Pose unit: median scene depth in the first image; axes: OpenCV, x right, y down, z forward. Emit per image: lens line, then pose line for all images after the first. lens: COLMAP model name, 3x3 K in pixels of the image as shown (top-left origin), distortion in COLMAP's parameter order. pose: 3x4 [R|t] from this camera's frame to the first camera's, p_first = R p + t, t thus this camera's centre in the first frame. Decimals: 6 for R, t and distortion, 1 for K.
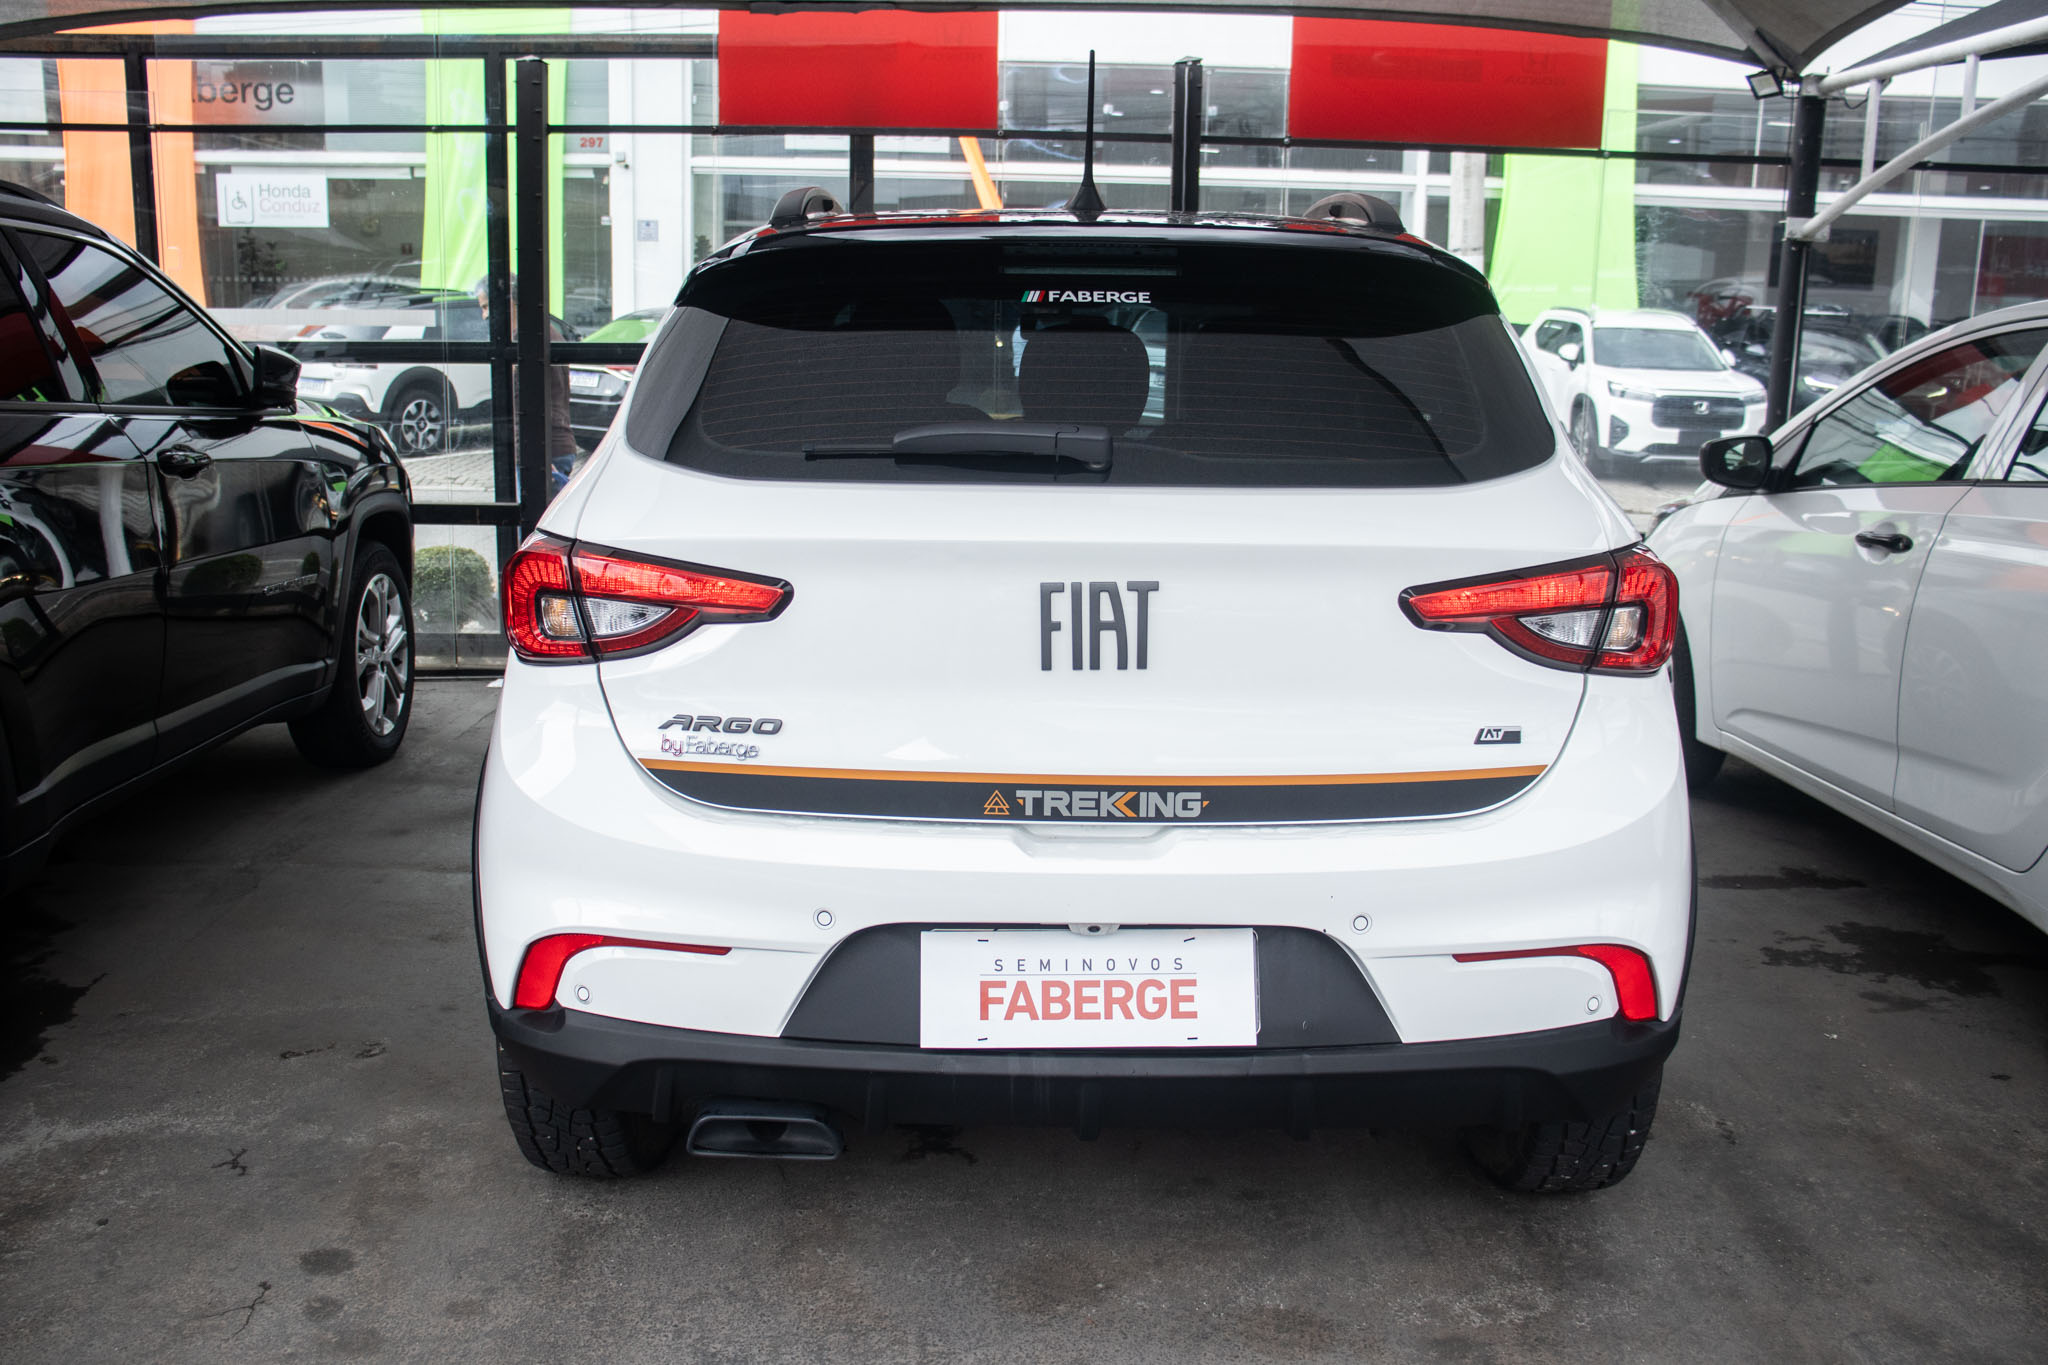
lens RADIAL K [[1767.6, 0, 1030.0], [0, 1767.6, 675.9], [0, 0, 1]] dist [-0.129052, 0.000017]
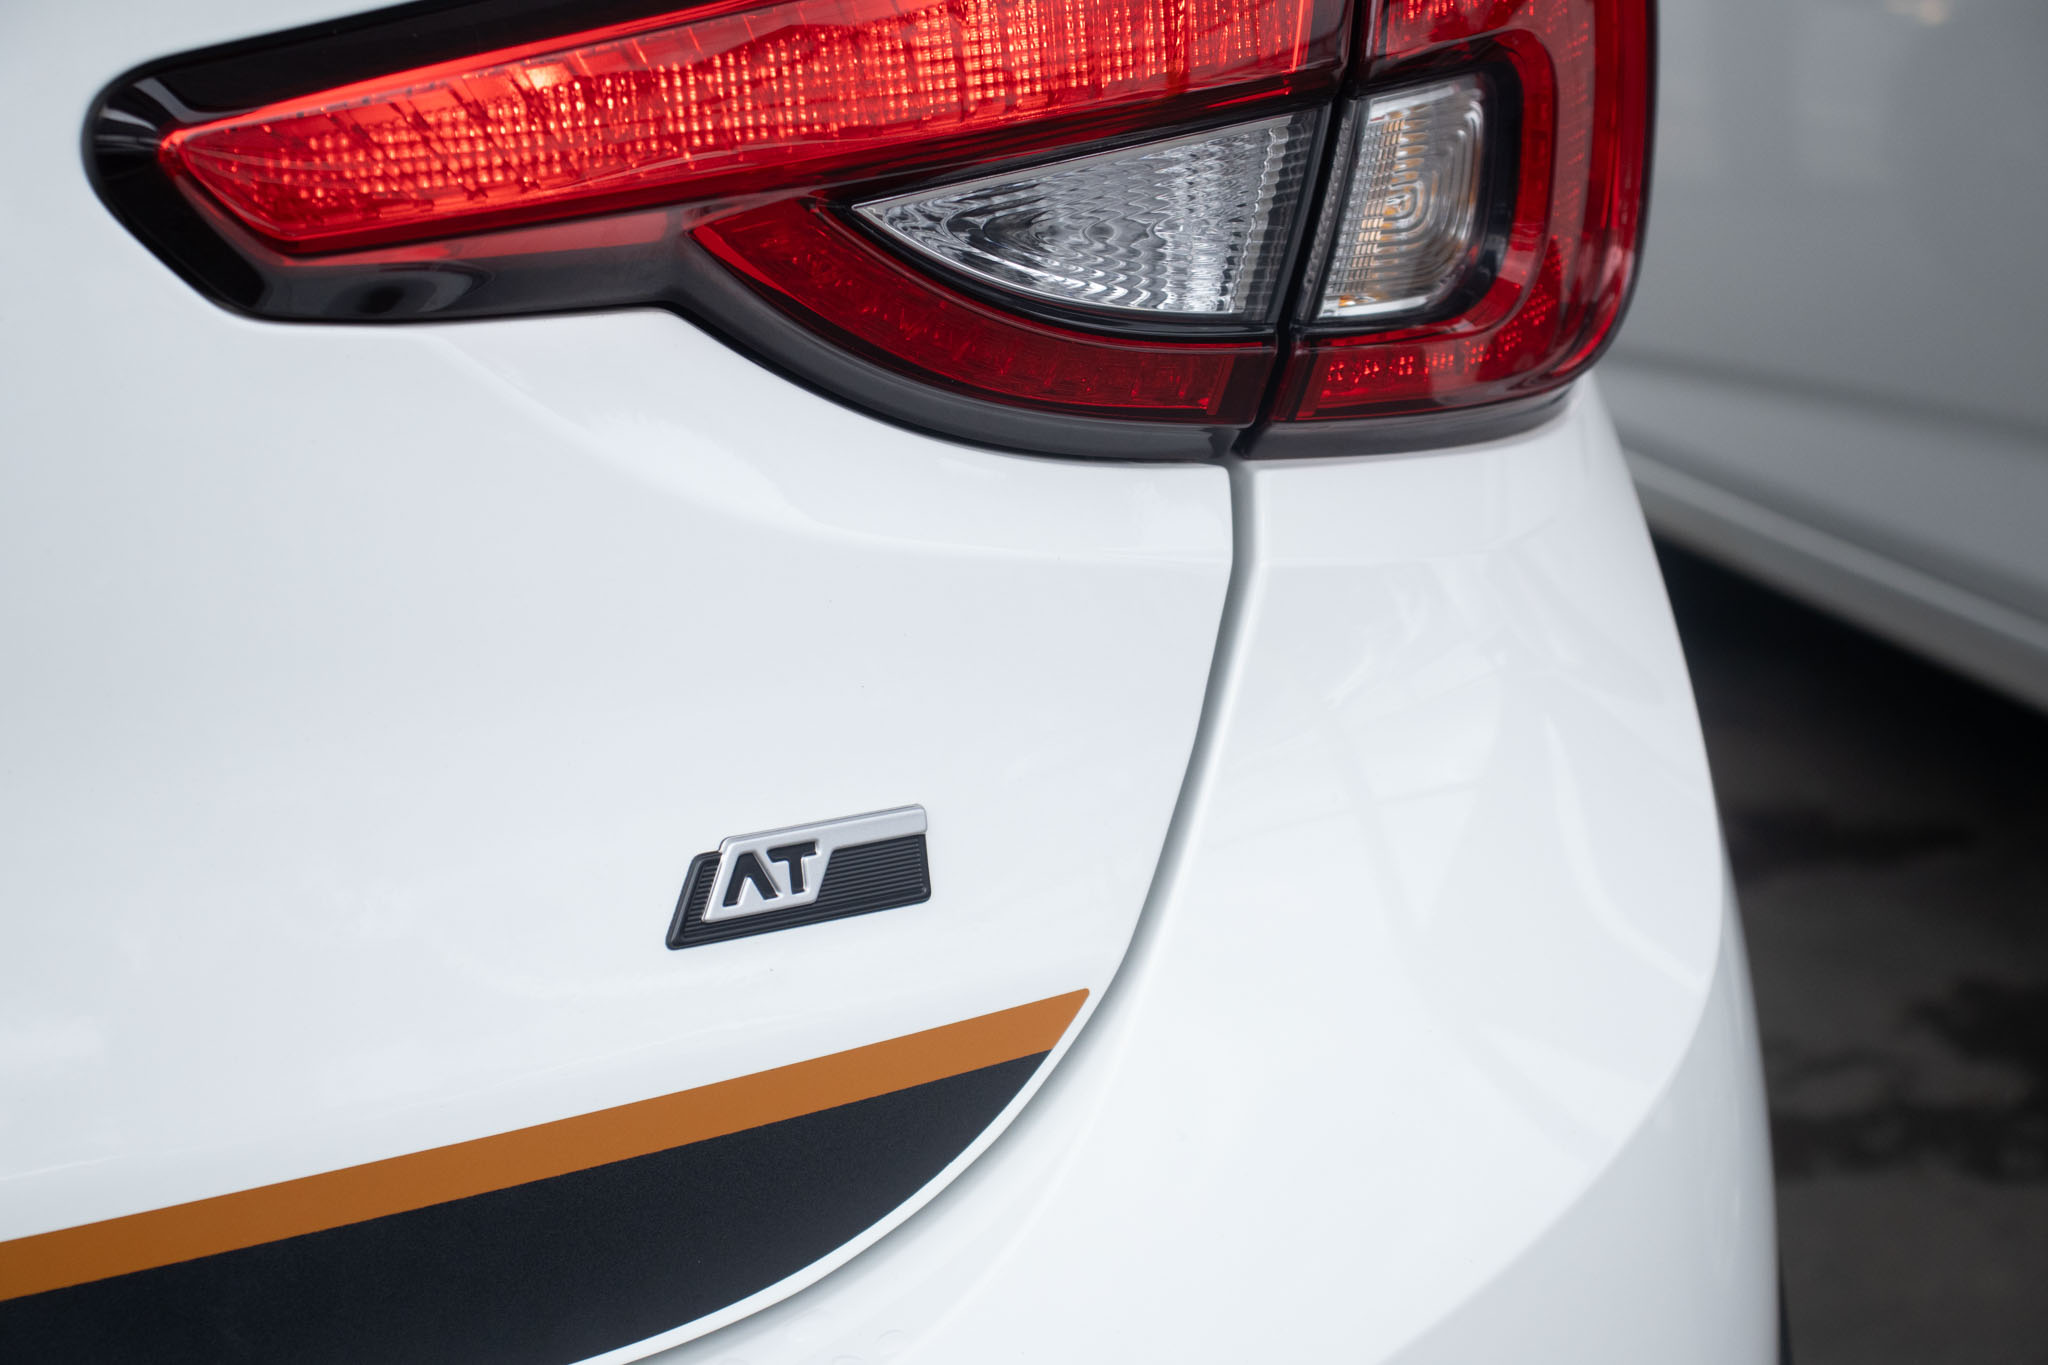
lens RADIAL K [[4201.3, 0, 1025.1], [0, 4201.3, 682.2], [0, 0, 1]] dist [0.111187, 0.000000]
pose [[0.951847, -0.113385, 0.284835, 0.171086], [0.086753, 0.990736, 0.104477, -0.027731], [-0.294042, -0.074736, 0.952866, 0.592786]]
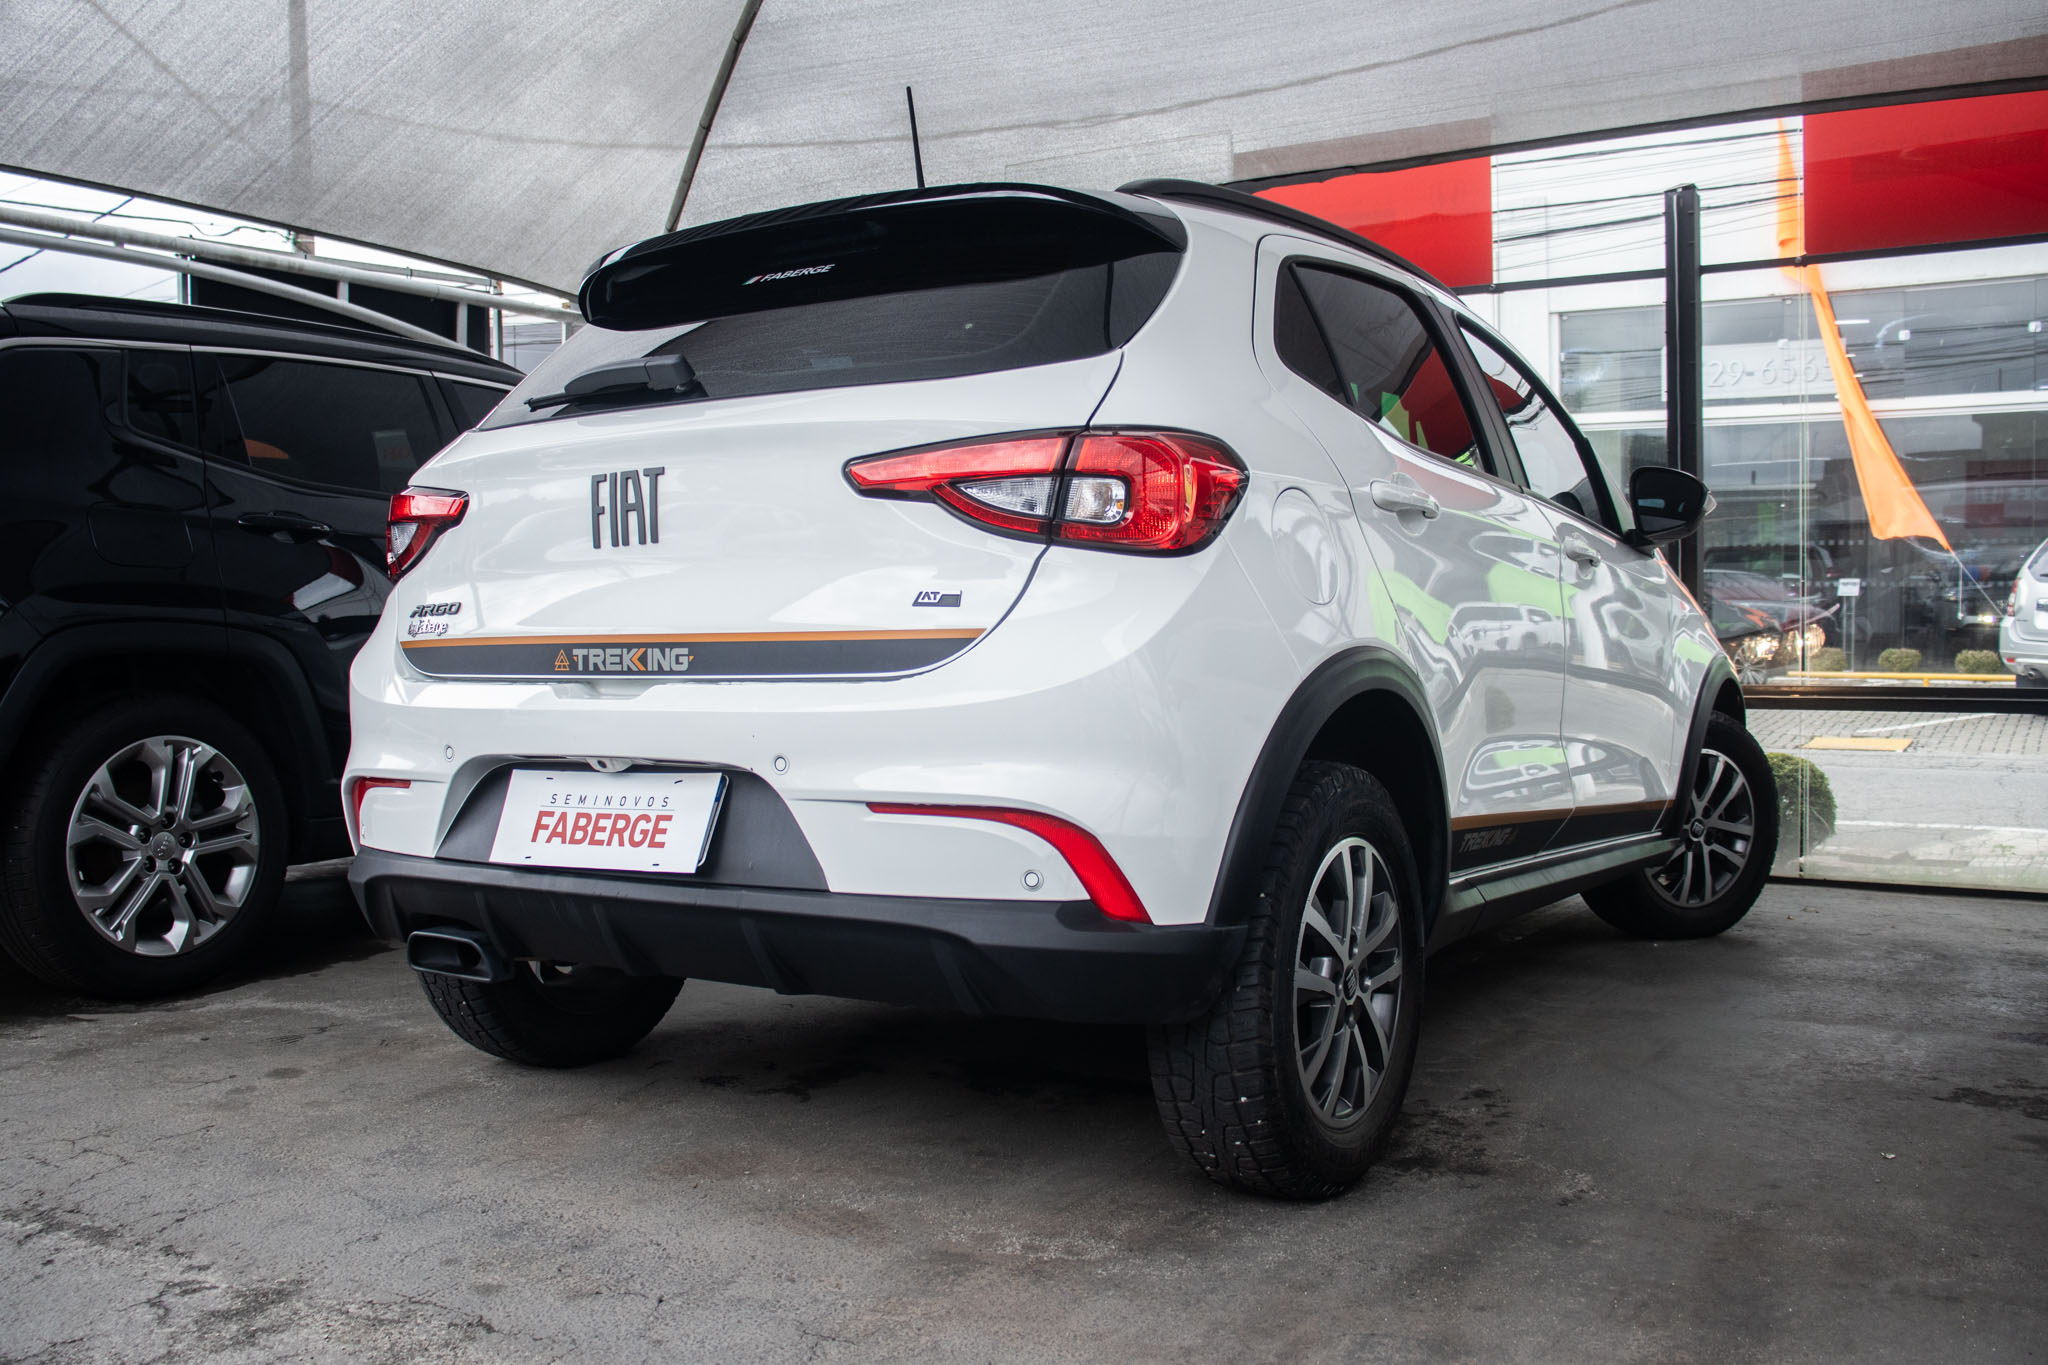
lens RADIAL K [[1815.5, 0, 1021.9], [0, 1815.5, 664.9], [0, 0, 1]] dist [-0.053149, 0.011852]
pose [[0.844148, -0.013981, -0.535928, 0.886161], [-0.083146, 0.984150, -0.156638, 0.236786], [0.529623, 0.176786, 0.829606, 0.143276]]
